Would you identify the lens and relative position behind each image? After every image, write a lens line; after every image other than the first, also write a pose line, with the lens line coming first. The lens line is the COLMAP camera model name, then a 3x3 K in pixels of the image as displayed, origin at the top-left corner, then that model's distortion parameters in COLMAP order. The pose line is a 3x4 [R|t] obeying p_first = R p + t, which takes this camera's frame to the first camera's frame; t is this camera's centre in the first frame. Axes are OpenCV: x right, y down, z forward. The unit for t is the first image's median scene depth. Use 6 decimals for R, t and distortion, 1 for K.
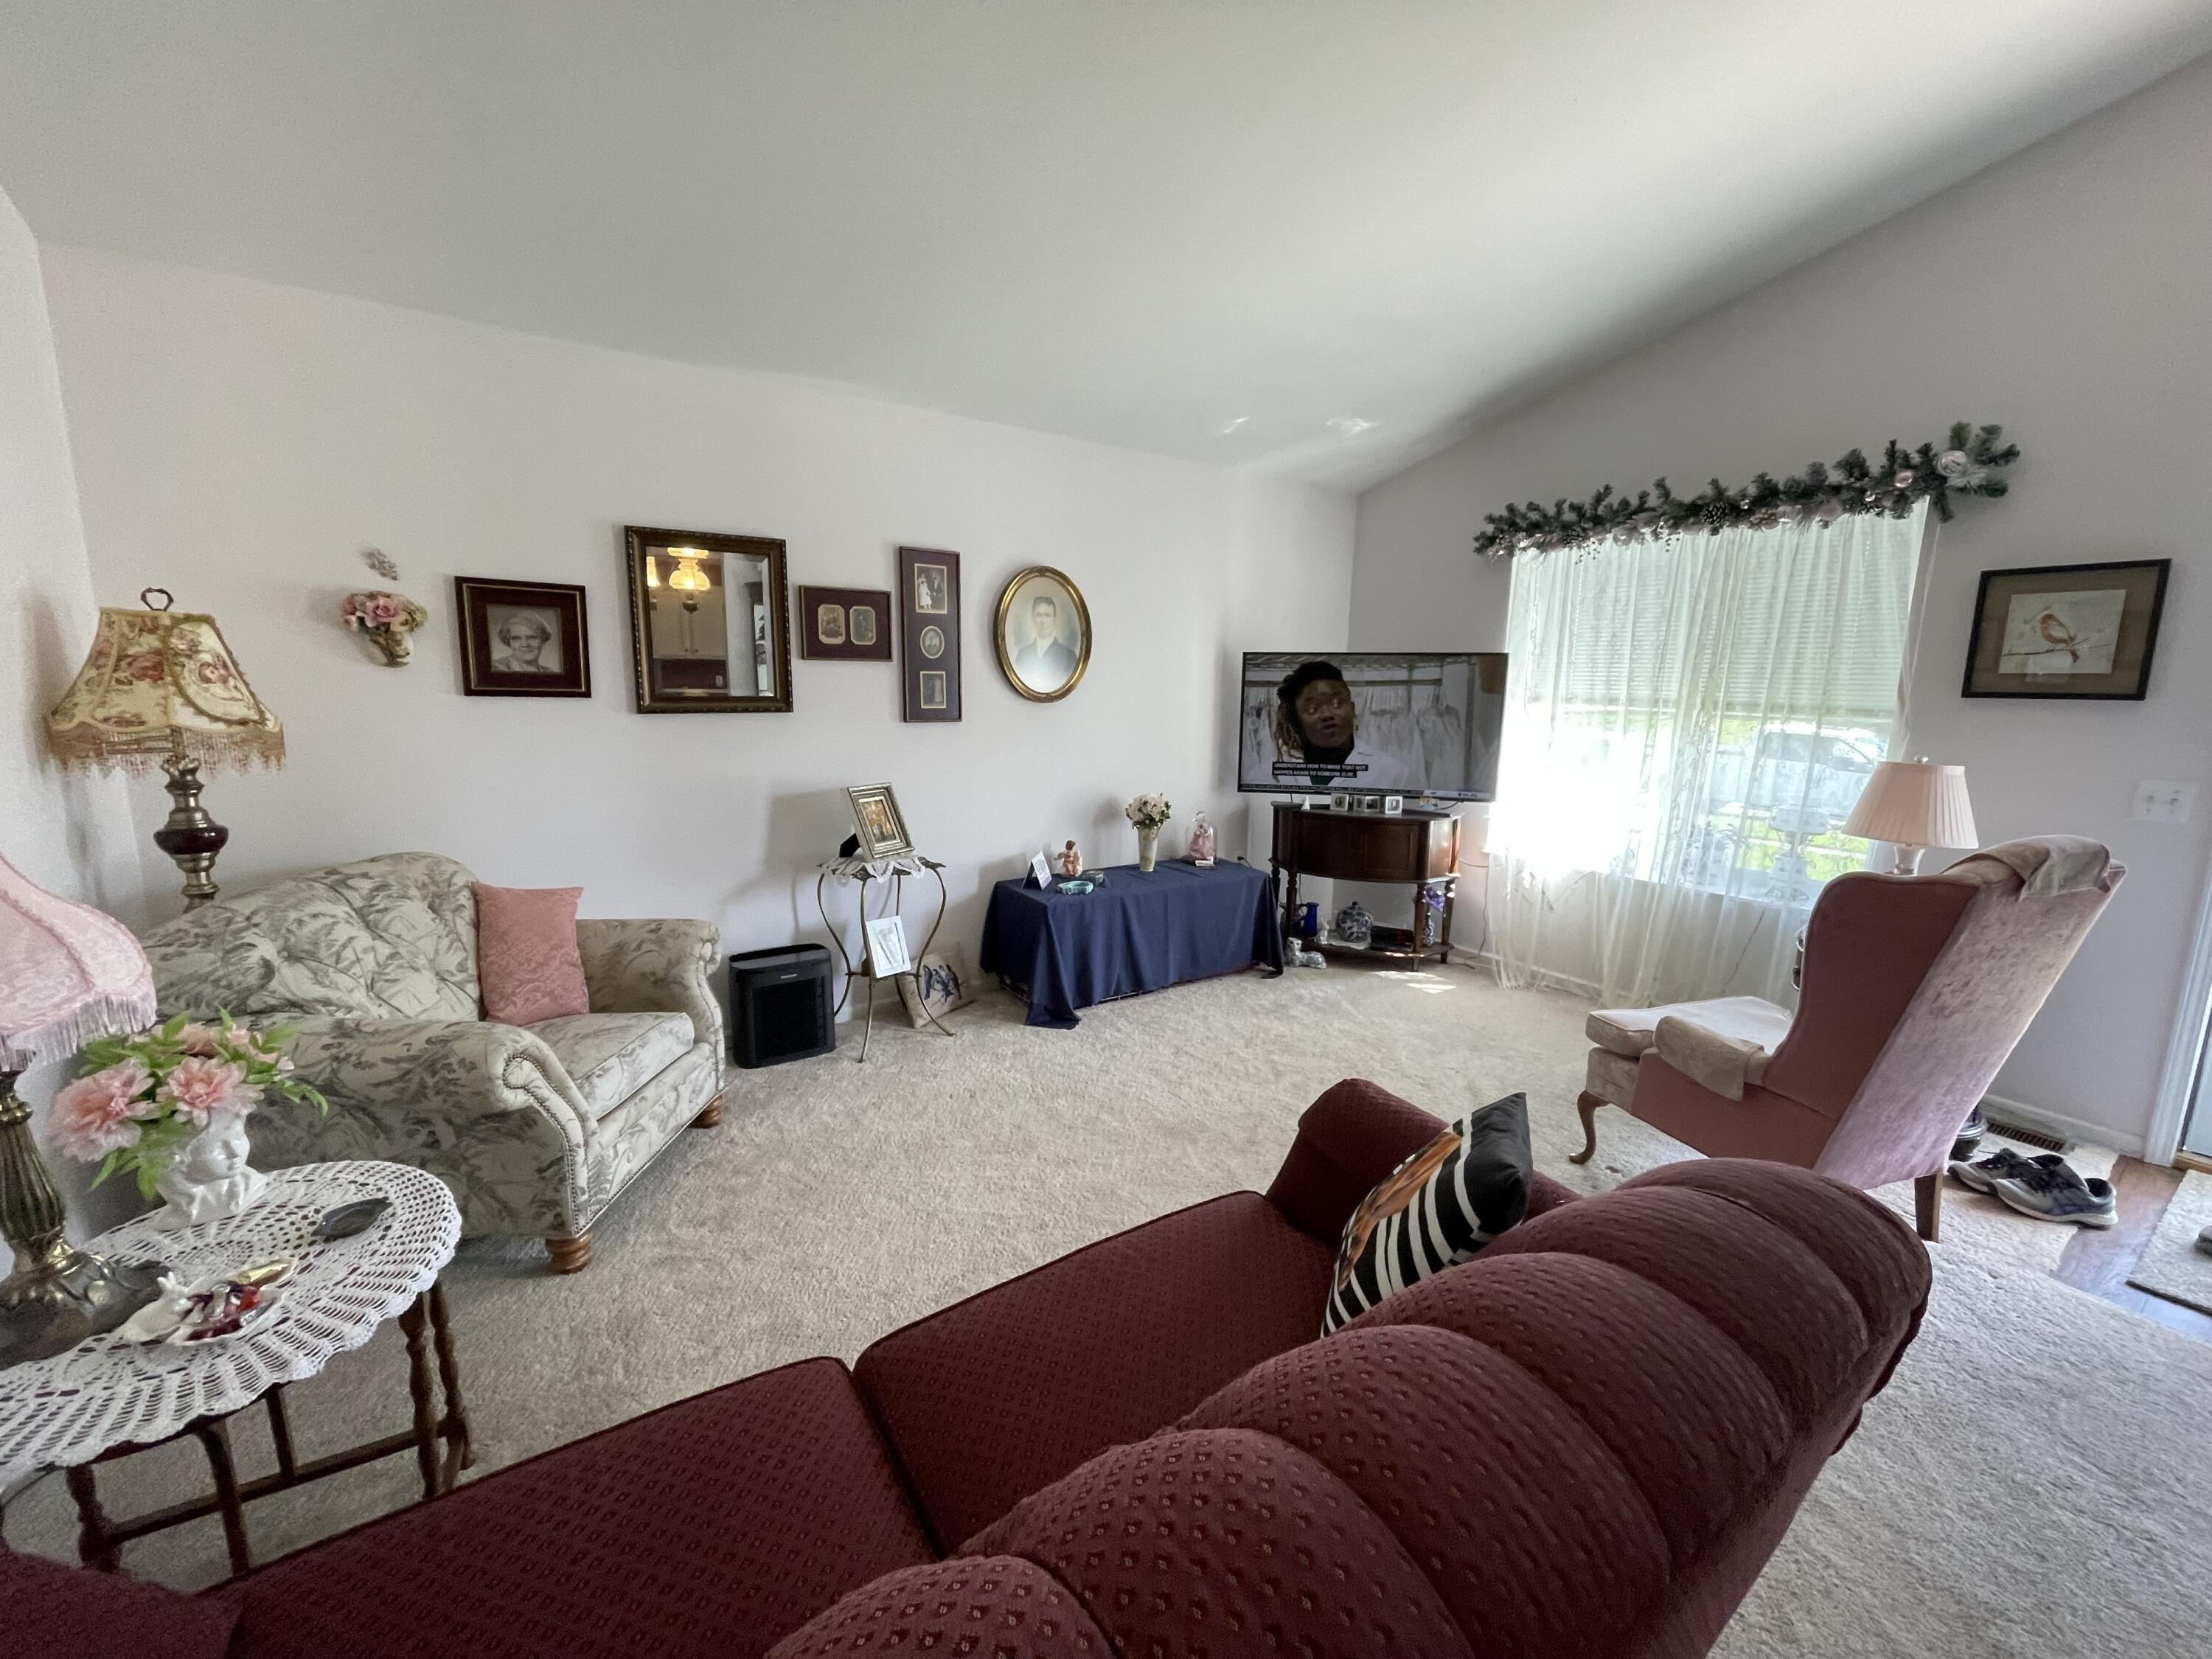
lens RADIAL K [[894.9, 0, 1106.0], [0, 894.9, 829.5], [0, 0, 1]] dist [-0.001176, 0.000018]
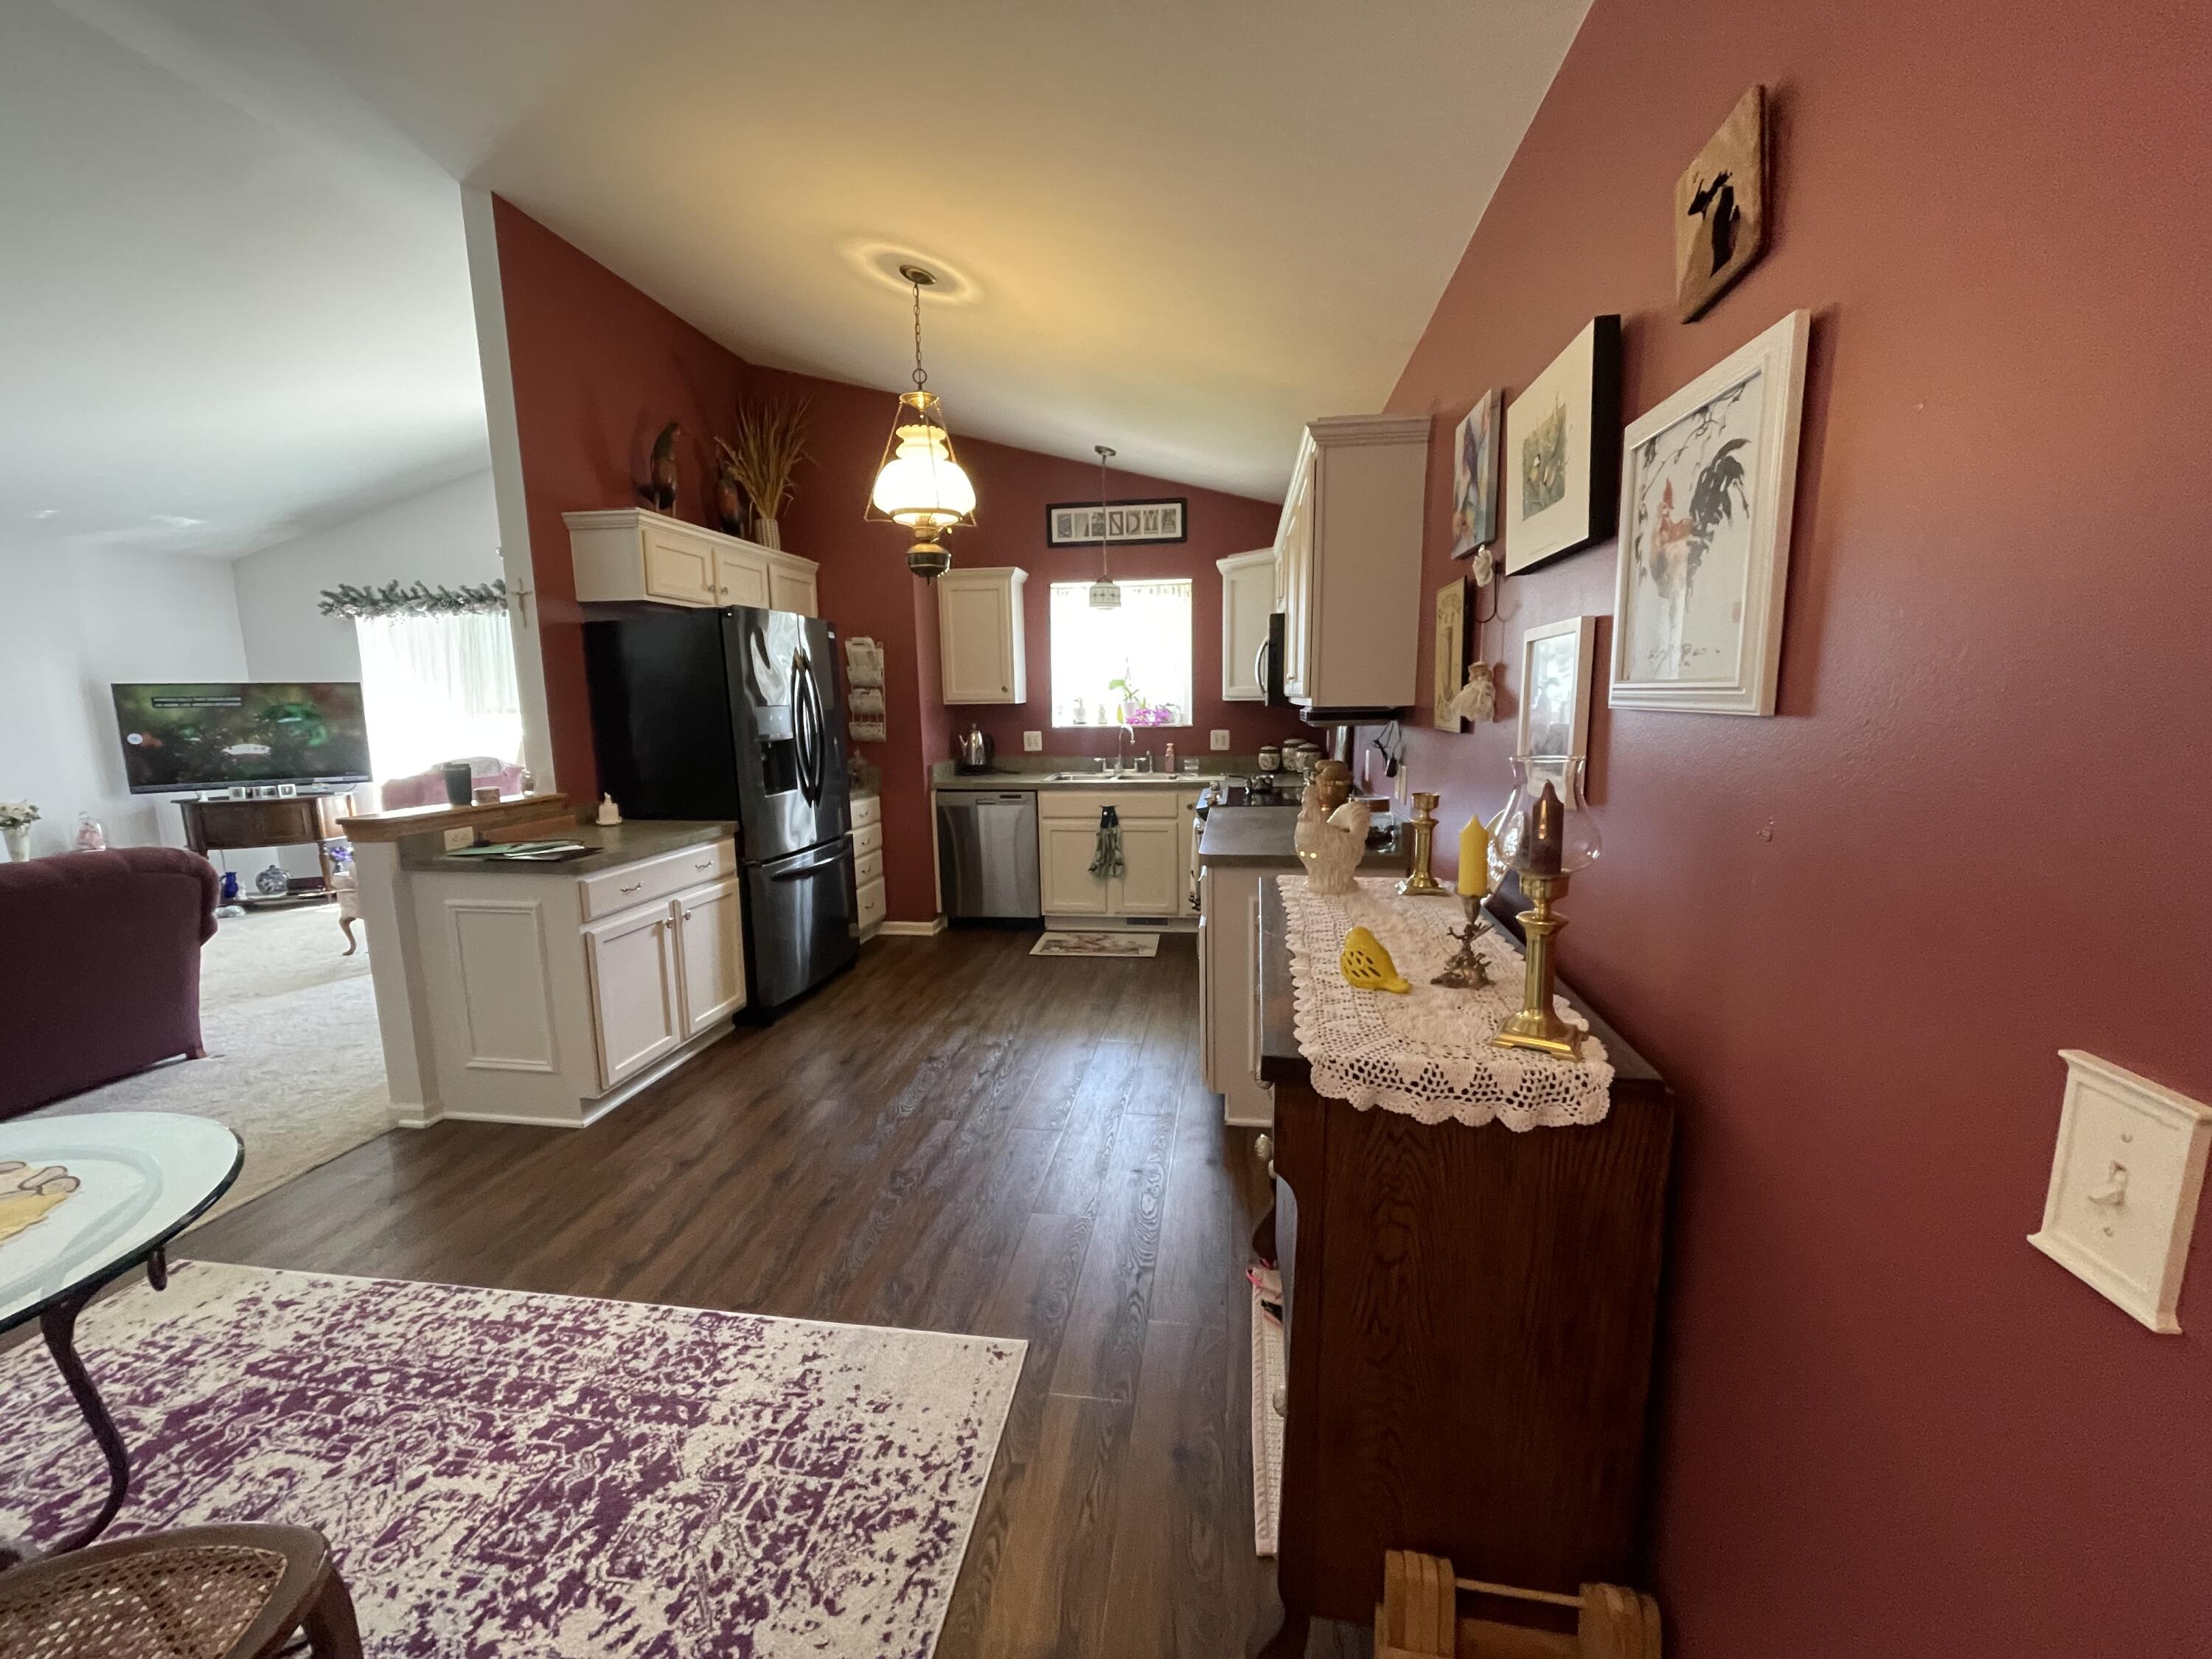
lens RADIAL K [[894.9, 0, 1106.0], [0, 894.9, 829.5], [0, 0, 1]] dist [-0.001176, 0.000018]
pose [[0.676278, -0.134587, 0.724248, 0.208235], [0.145012, 0.988253, 0.048240, 0.189807], [-0.722233, 0.072401, 0.687850, -1.111036]]
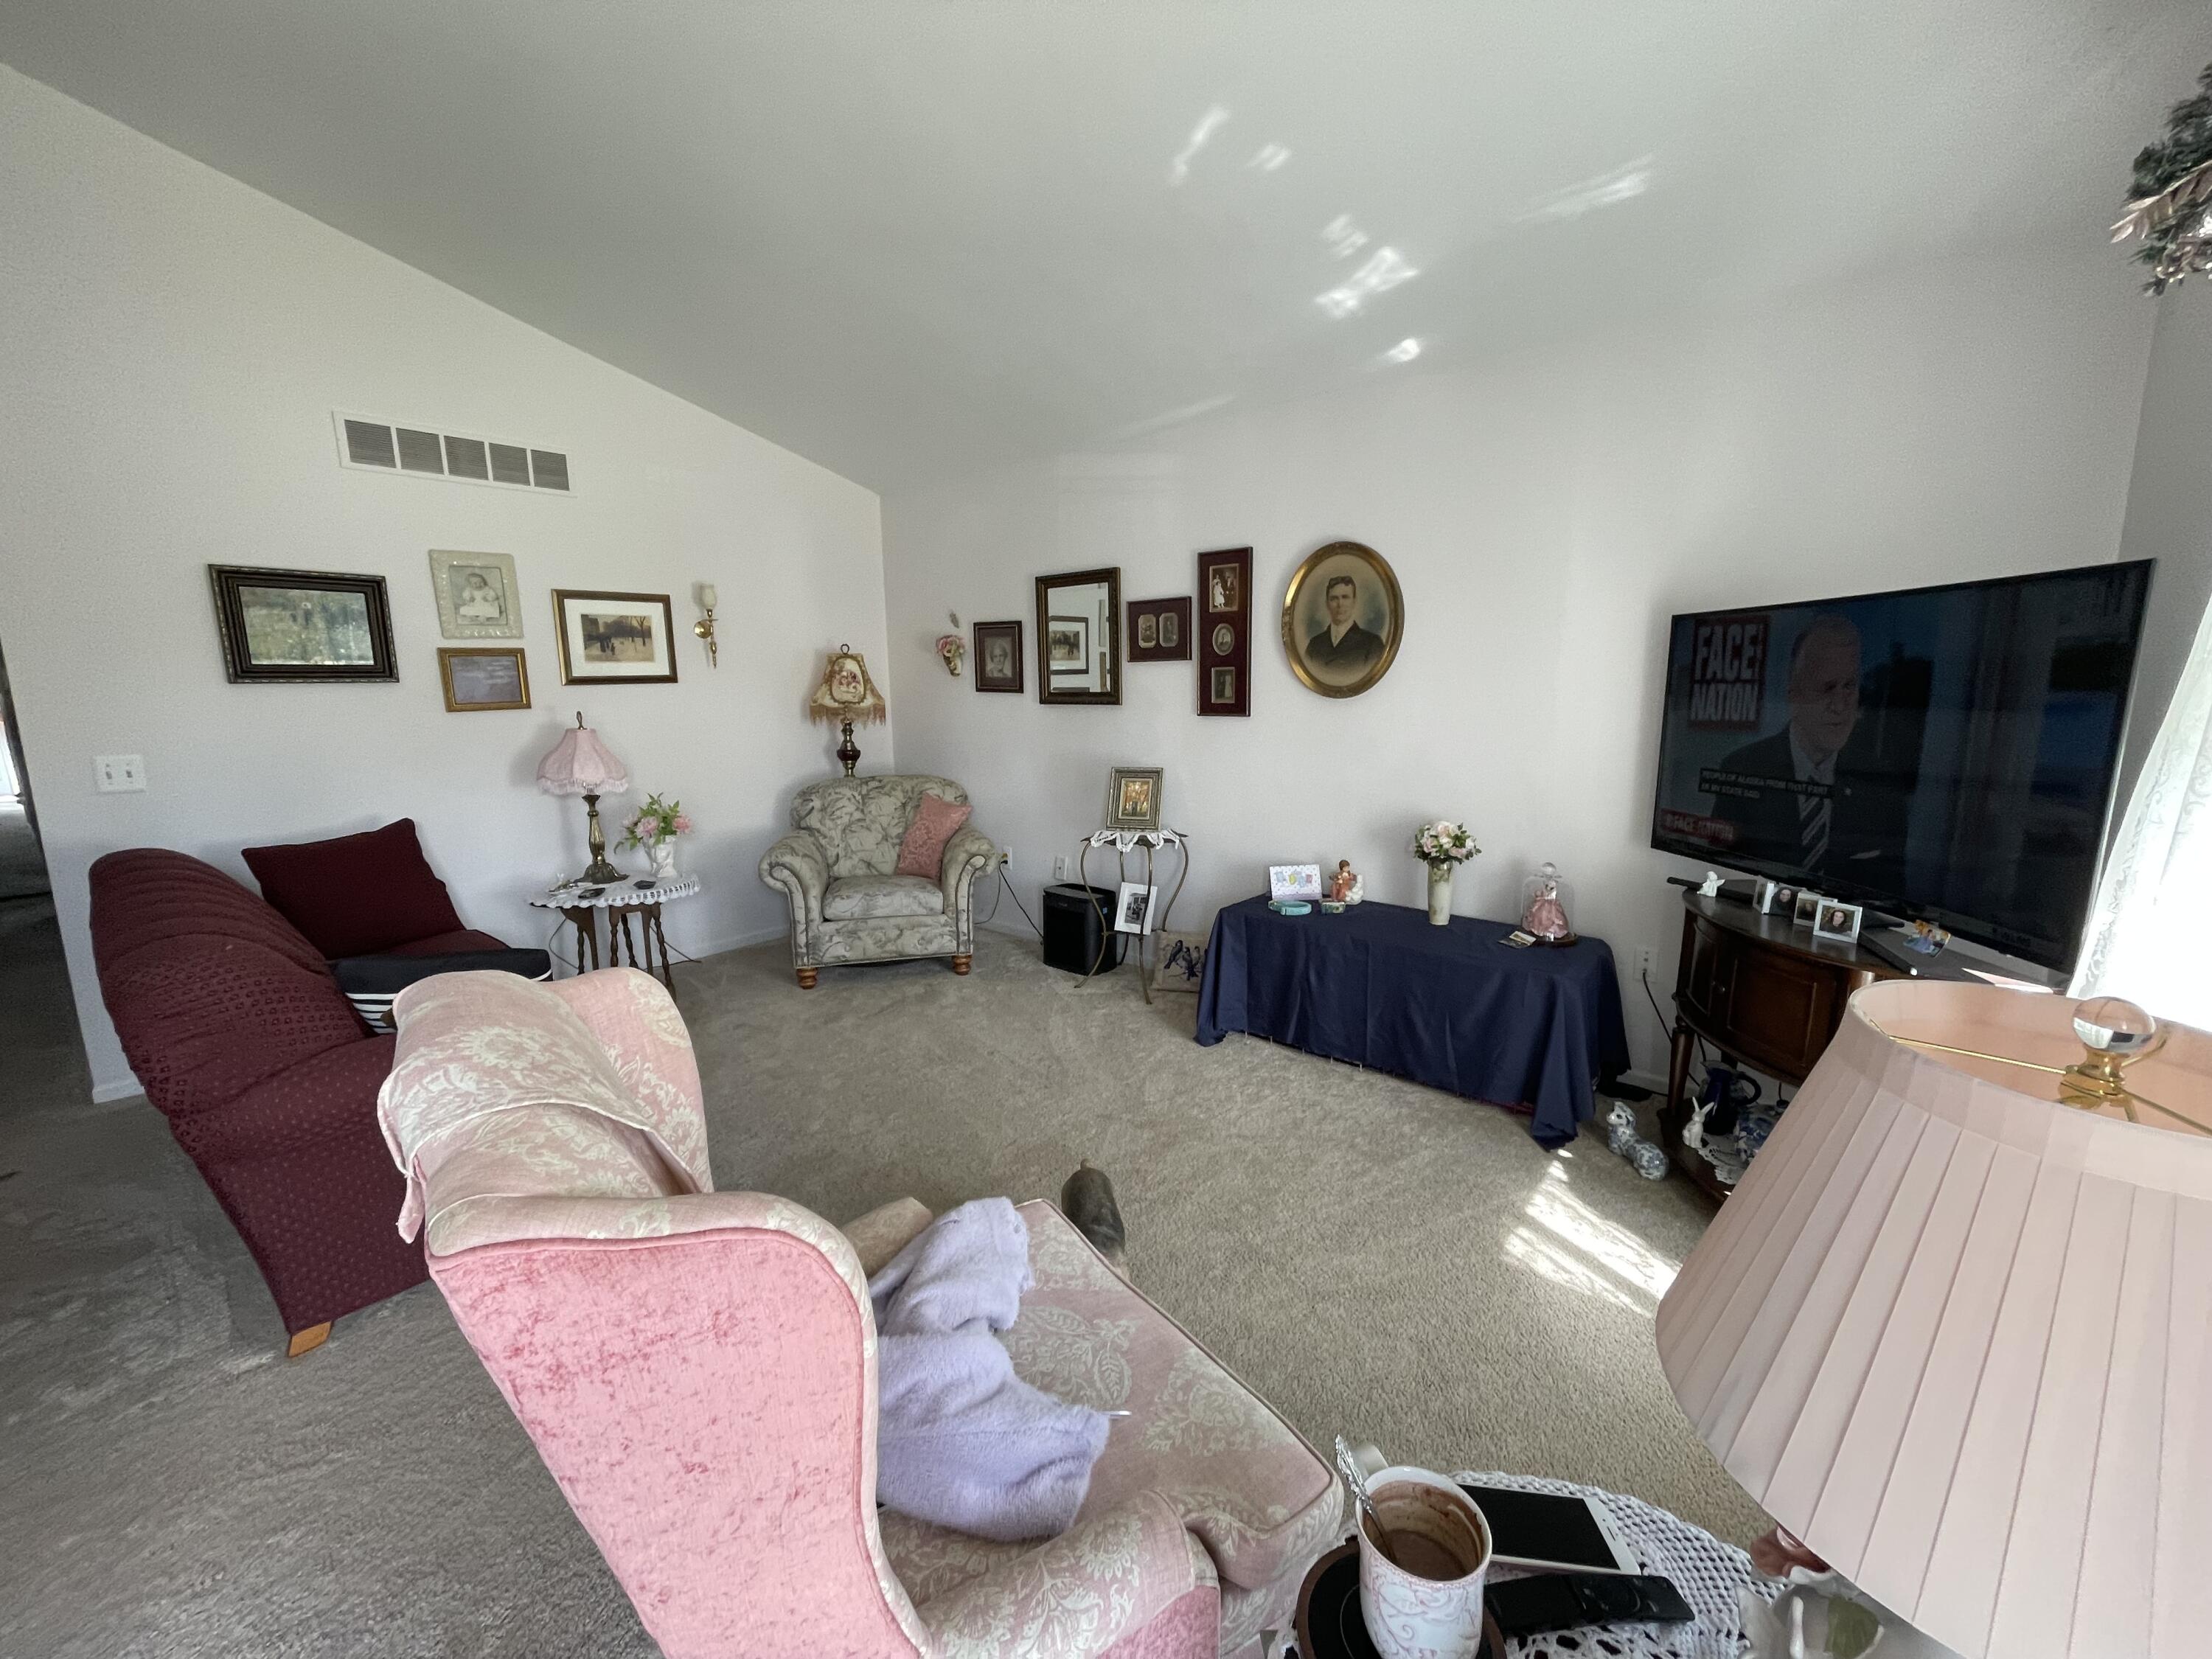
lens RADIAL K [[894.9, 0, 1106.0], [0, 894.9, 829.5], [0, 0, 1]] dist [-0.001176, 0.000018]
pose [[0.268244, 0.139245, -0.953234, 0.814782], [-0.148306, 0.983672, 0.101957, -0.079954], [0.951867, 0.114021, 0.284515, 0.615160]]
